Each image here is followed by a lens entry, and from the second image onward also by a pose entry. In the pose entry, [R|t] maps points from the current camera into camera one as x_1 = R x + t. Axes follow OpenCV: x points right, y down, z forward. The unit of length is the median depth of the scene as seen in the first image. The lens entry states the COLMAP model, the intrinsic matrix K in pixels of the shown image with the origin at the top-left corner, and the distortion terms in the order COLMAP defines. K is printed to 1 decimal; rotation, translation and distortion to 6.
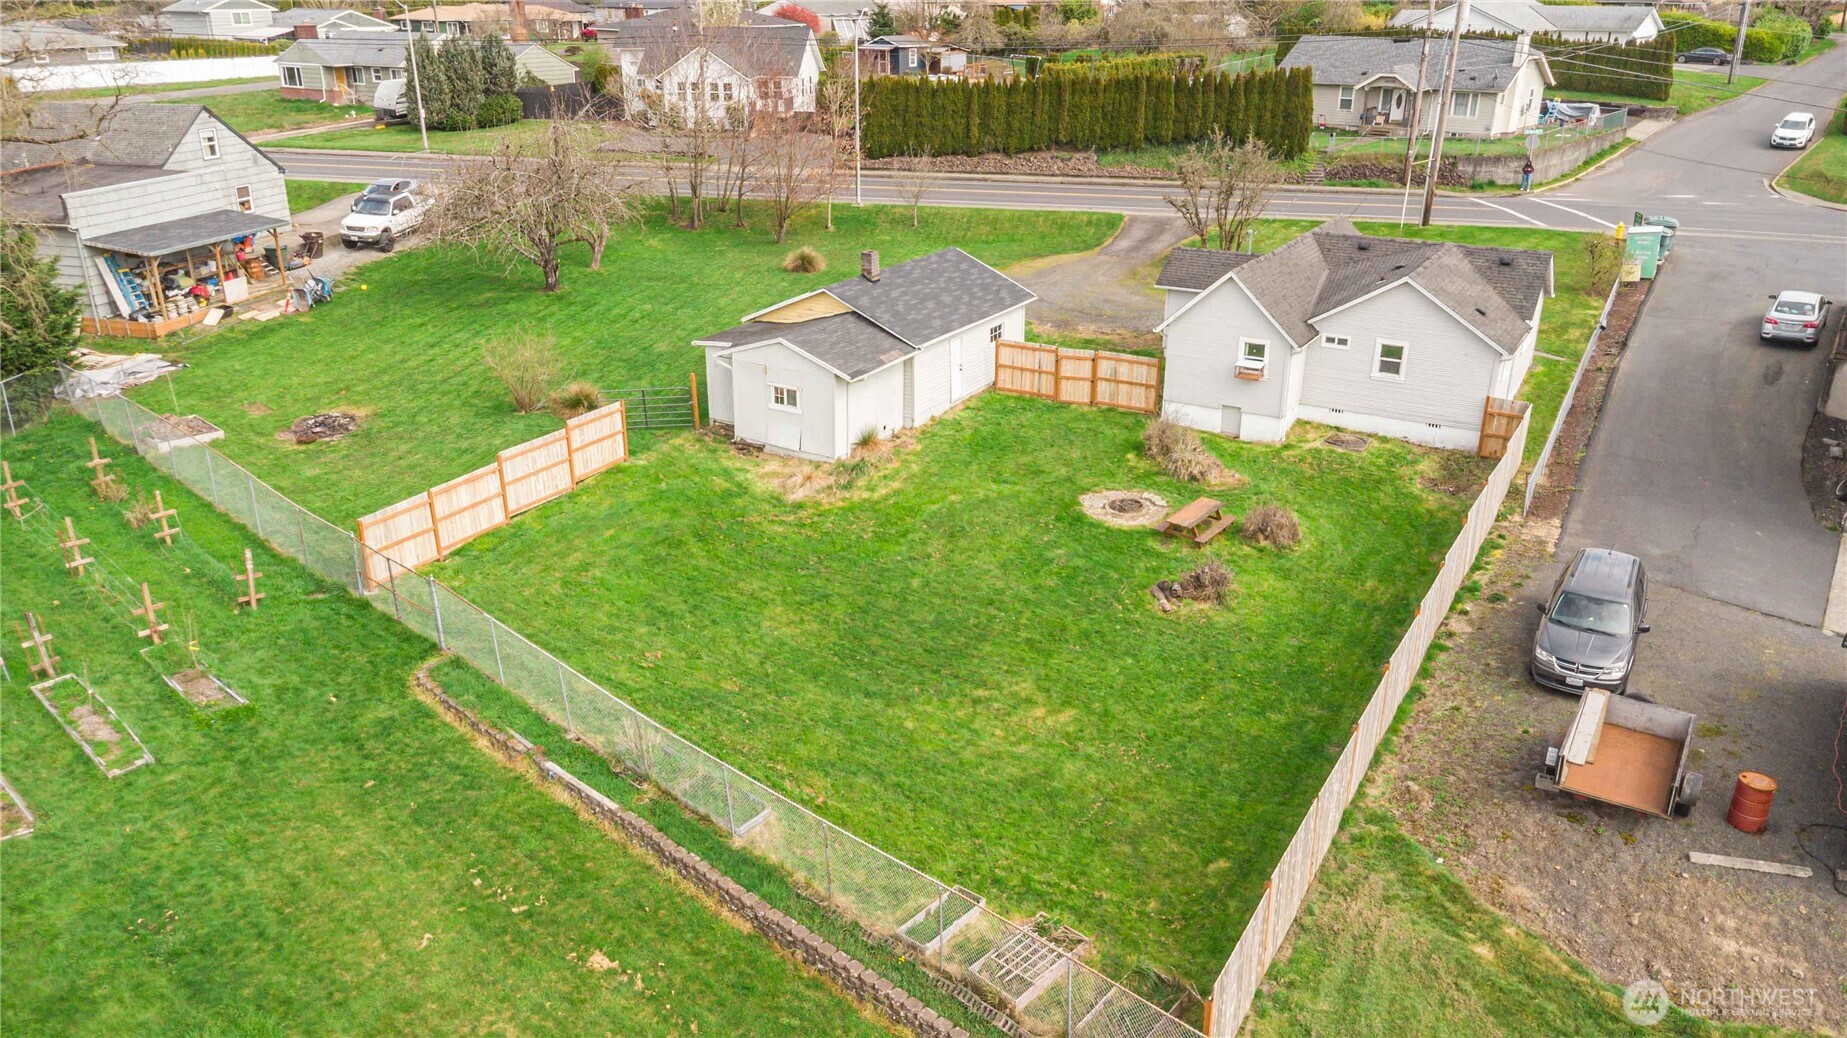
lens RADIAL K [[1345.1, 0, 922.9], [0, 1345.1, 516.9], [0, 0, 1]] dist [0.019825, -0.005078]
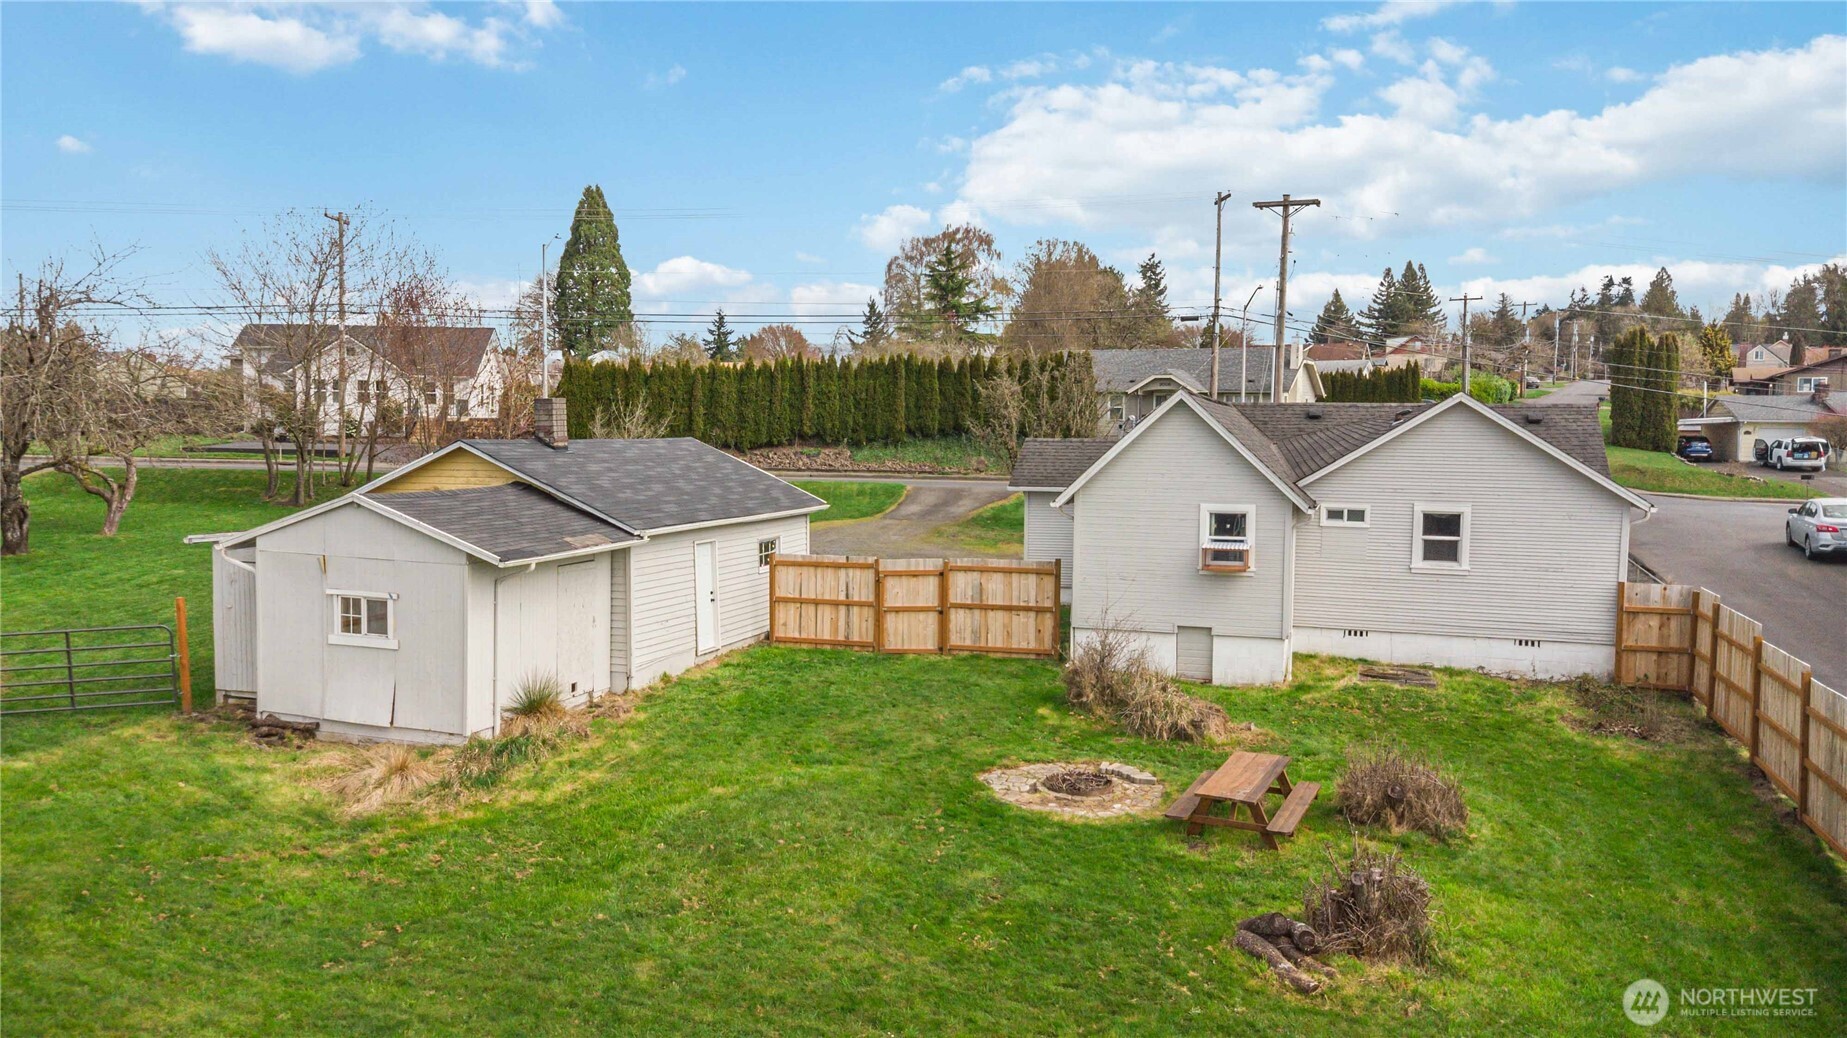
lens RADIAL K [[1345.1, 0, 922.4], [0, 1345.1, 510.8], [0, 0, 1]] dist [0.019825, -0.005078]
pose [[0.976684, -0.004052, 0.214645, -0.008295], [0.070797, 0.949971, -0.304208, 0.038833], [-0.202674, 0.312311, 0.928108, 0.484463]]
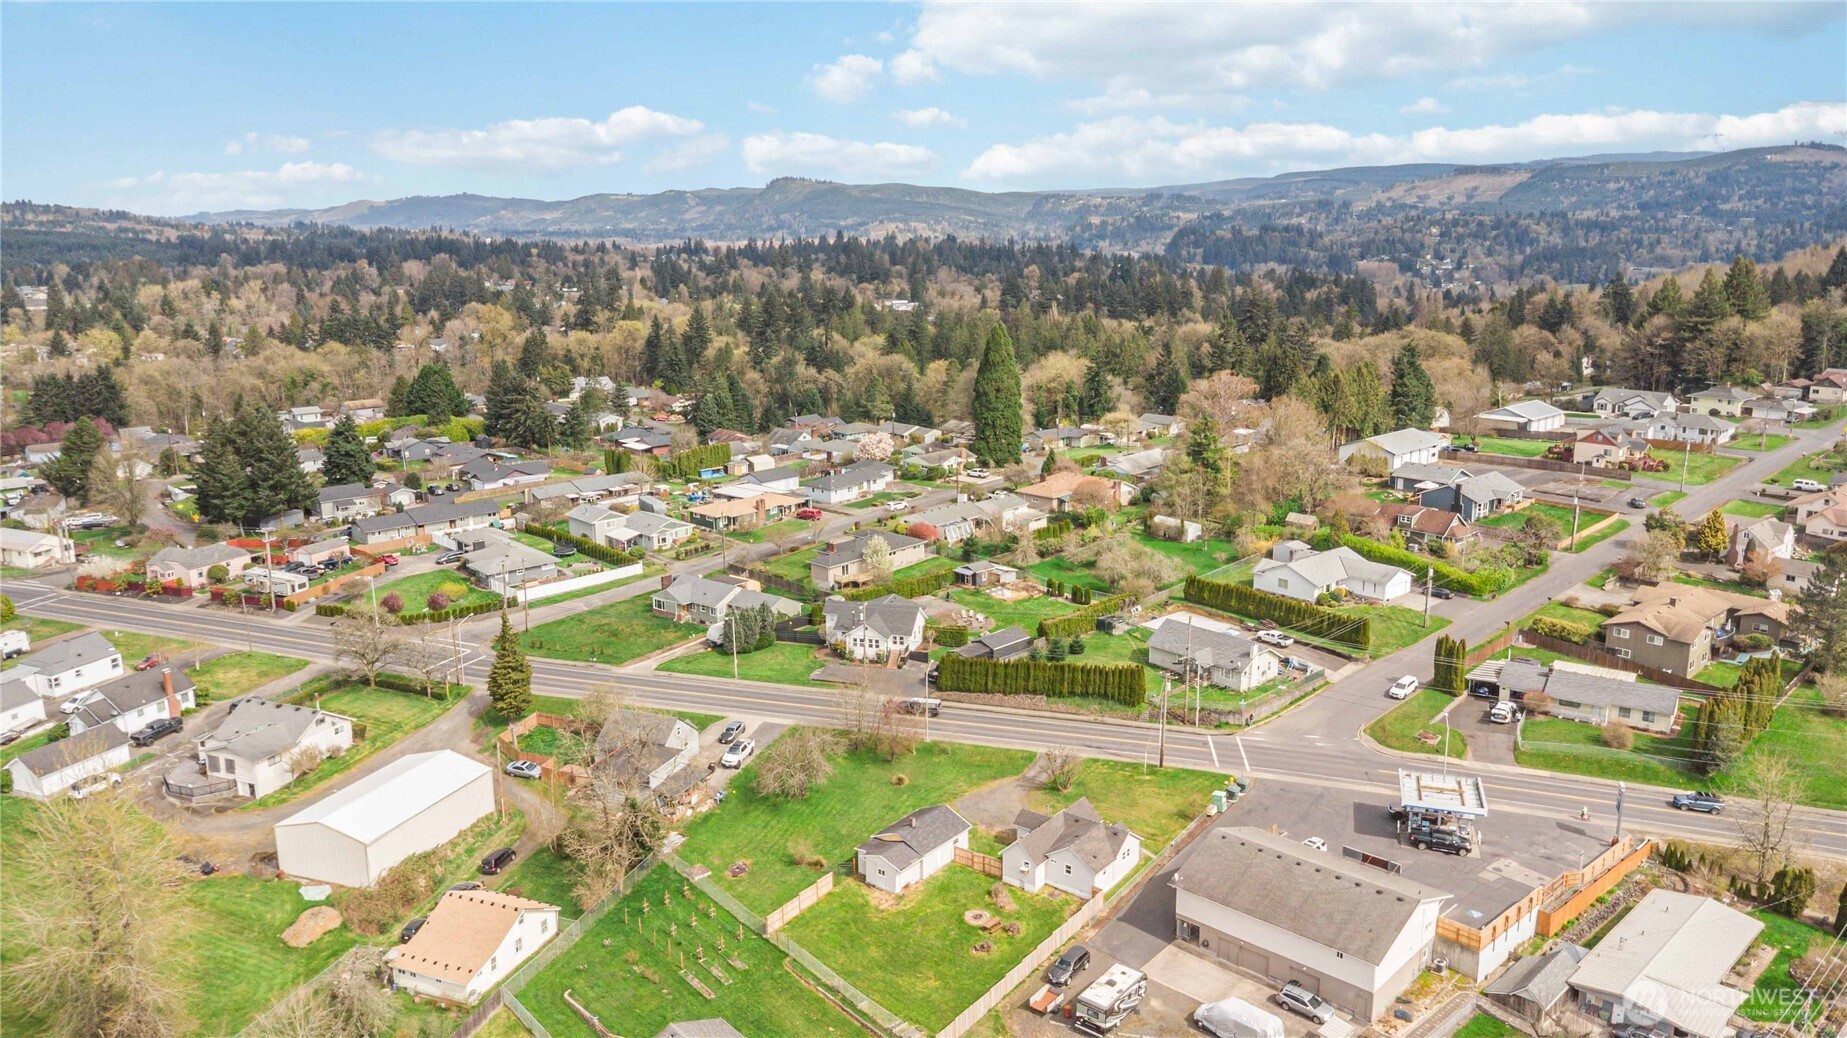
lens RADIAL K [[1345.1, 0, 932.8], [0, 1345.1, 522.5], [0, 0, 1]] dist [0.019825, -0.005078]
pose [[0.993598, 0.022856, -0.110635, 0.362509], [-0.038682, 0.988953, -0.143092, -0.464623], [0.106143, 0.146456, 0.983506, -2.323743]]
